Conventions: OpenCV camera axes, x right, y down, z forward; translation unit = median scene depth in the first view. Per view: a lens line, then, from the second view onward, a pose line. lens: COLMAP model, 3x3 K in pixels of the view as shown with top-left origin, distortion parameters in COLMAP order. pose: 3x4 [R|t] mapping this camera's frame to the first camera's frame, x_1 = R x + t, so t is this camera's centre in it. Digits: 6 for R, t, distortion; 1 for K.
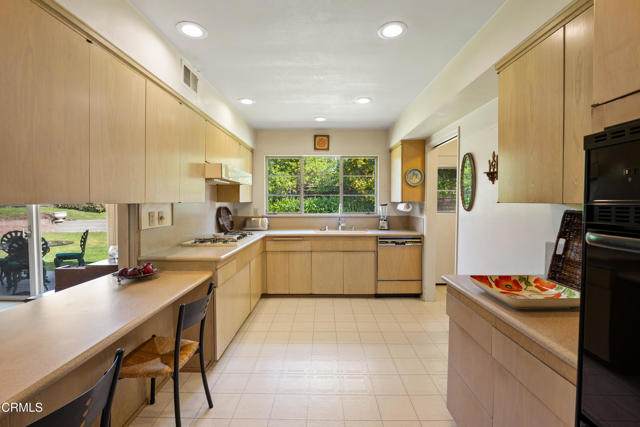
lens RADIAL K [[277.2, 0, 320.9], [0, 277.2, 210.4], [0, 0, 1]] dist [-0.020869, 0.000309]
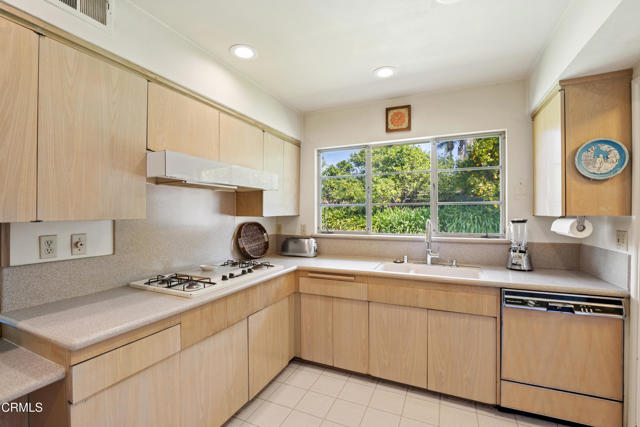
lens RADIAL K [[277.2, 0, 322.9], [0, 277.2, 213.9], [0, 0, 1]] dist [-0.020869, 0.000309]
pose [[0.914224, -0.000497, -0.405210, 0.114050], [-0.009903, 0.999673, -0.023571, -0.020661], [0.405089, 0.025562, 0.913920, 0.437342]]
